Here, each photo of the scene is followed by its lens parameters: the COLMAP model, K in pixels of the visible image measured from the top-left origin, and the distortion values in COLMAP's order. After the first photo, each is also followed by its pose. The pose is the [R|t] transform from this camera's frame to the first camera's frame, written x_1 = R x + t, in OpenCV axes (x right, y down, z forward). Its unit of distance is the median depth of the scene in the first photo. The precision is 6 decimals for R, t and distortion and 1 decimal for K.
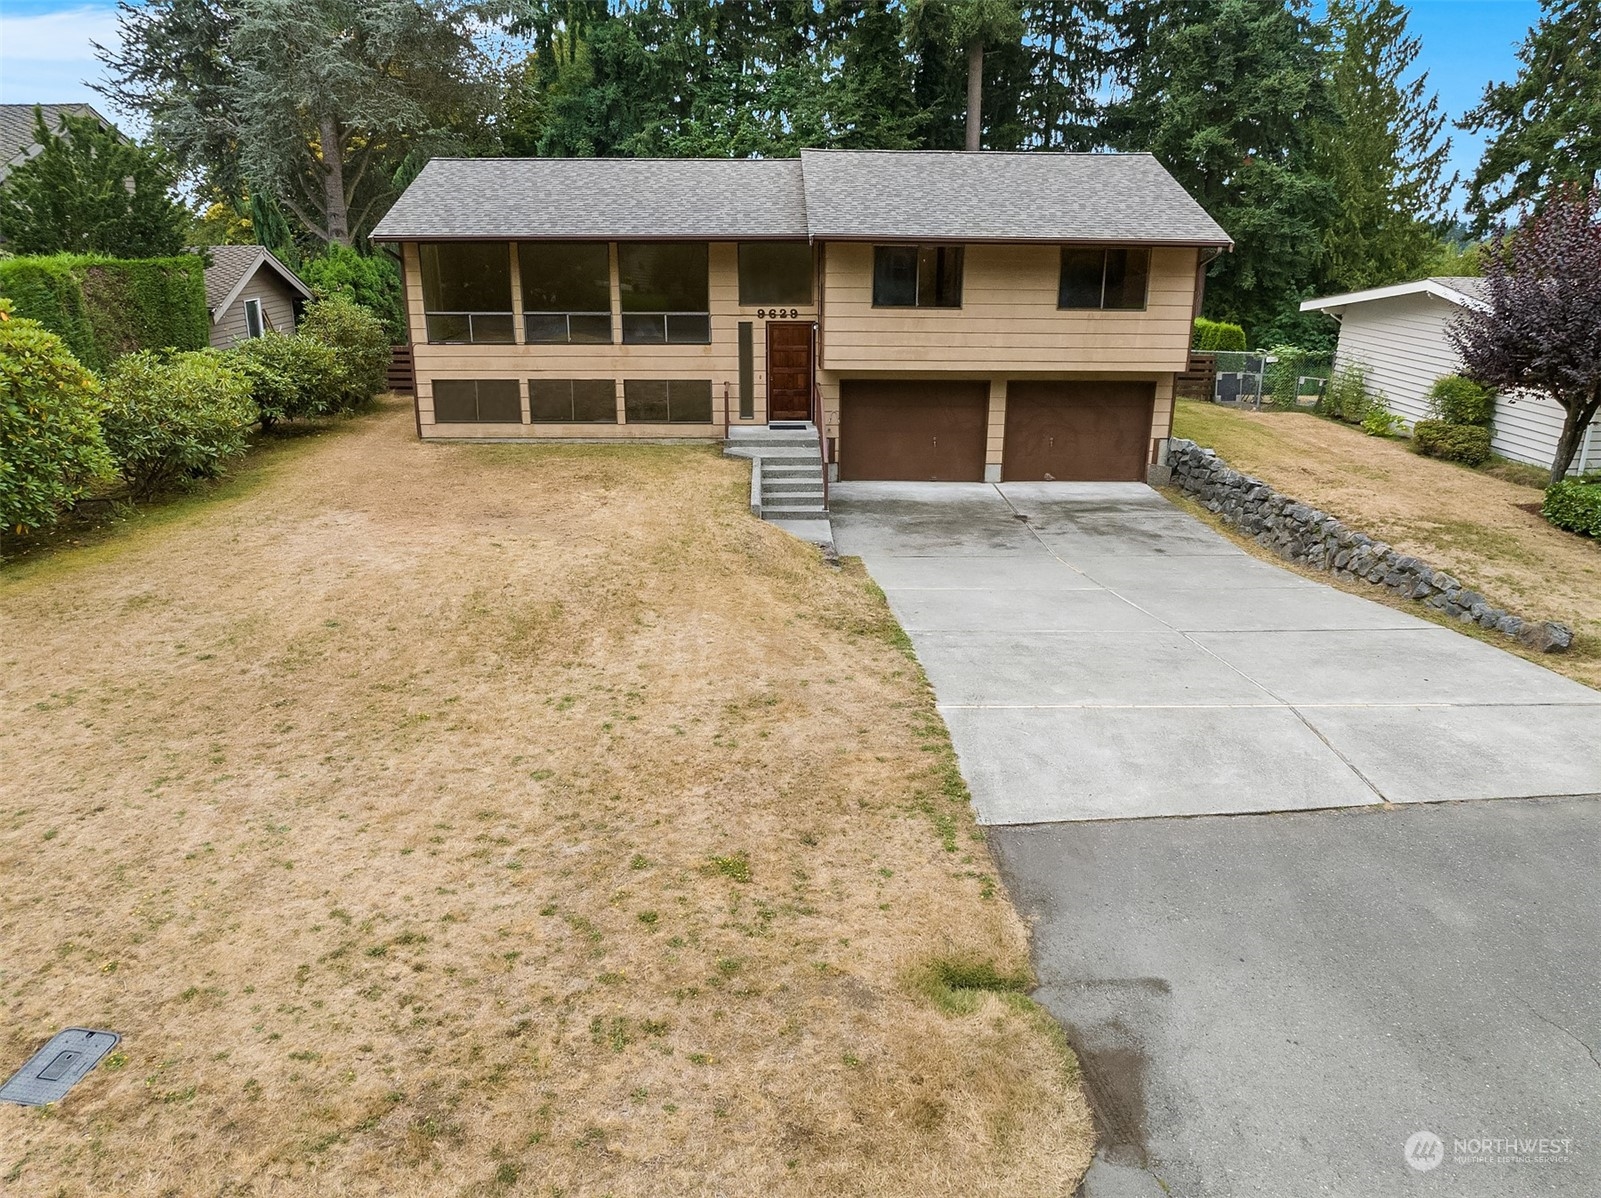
lens RADIAL K [[1098.2, 0, 762.4], [0, 1098.2, 597.7], [0, 0, 1]] dist [-0.028595, -0.003224]
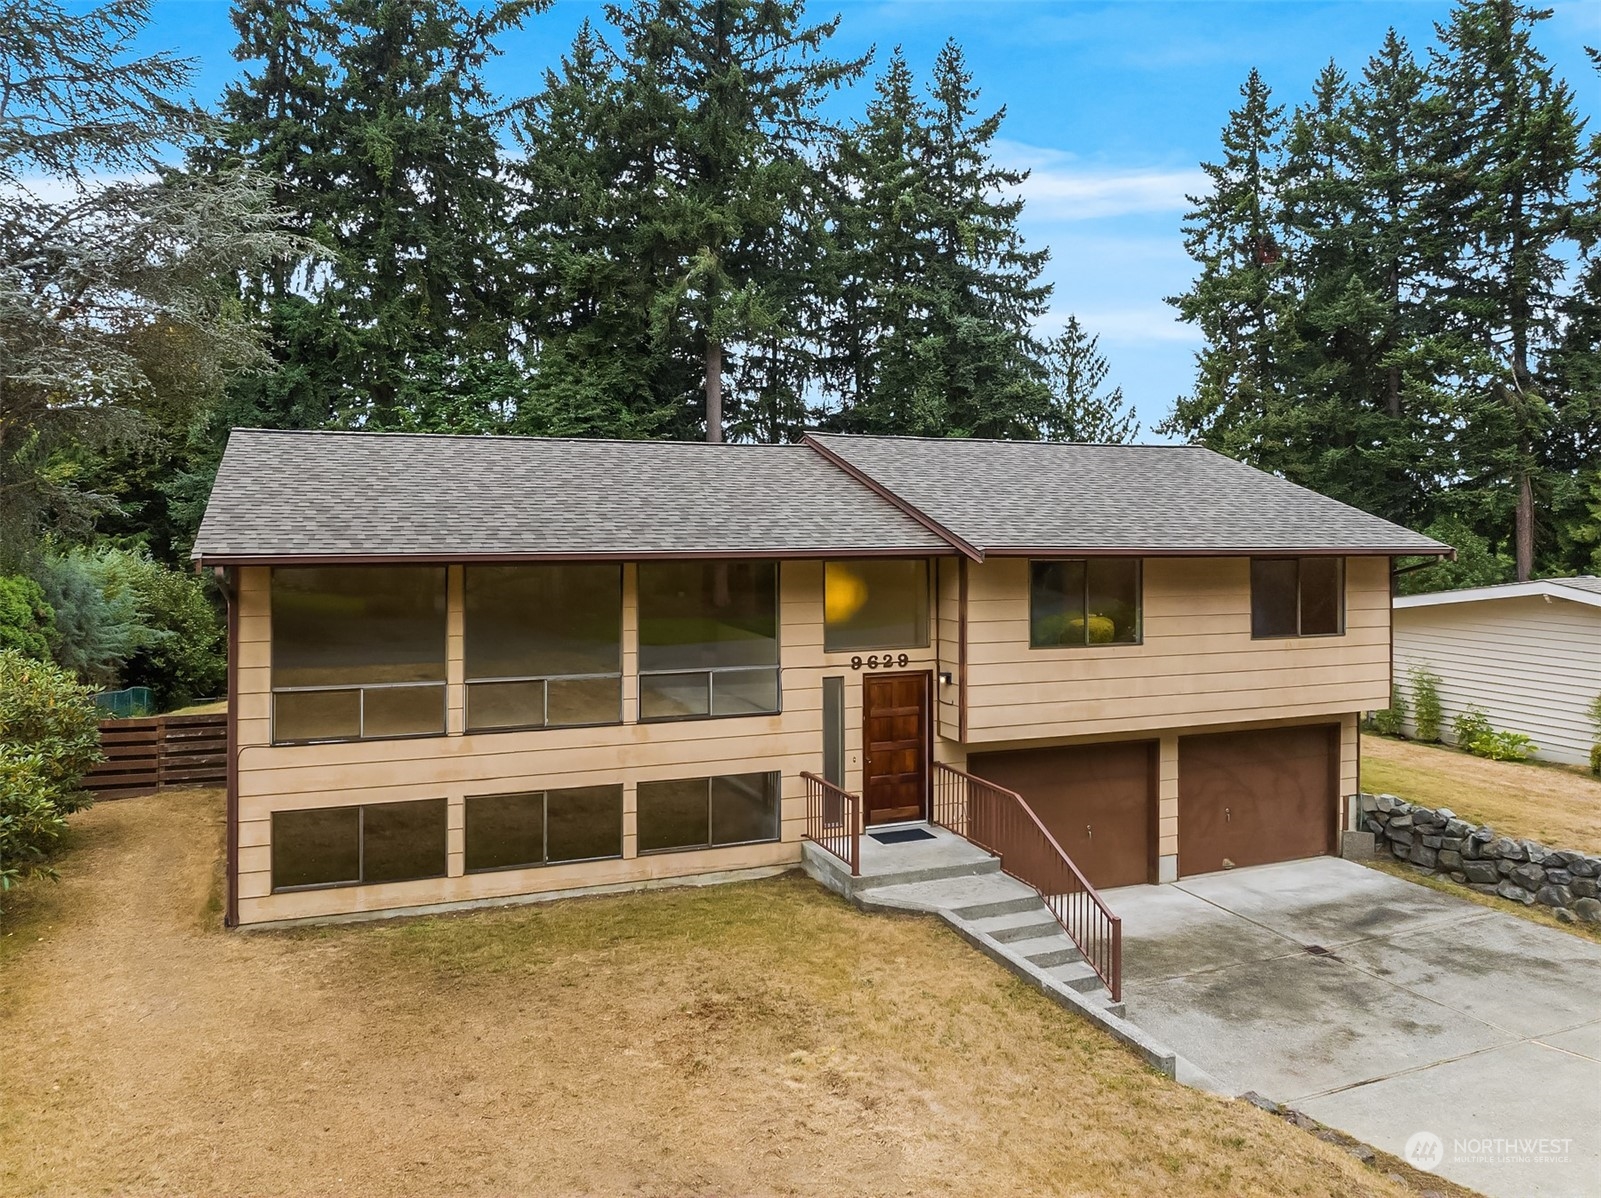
lens RADIAL K [[1107.8, 0, 802.4], [0, 1107.8, 492.7], [0, 0, 1]] dist [-0.025639, 0.002667]
pose [[0.921912, 0.007510, 0.387326, -0.284822], [0.126934, 0.938763, -0.320331, -0.147150], [-0.366013, 0.344482, 0.864504, 0.407872]]
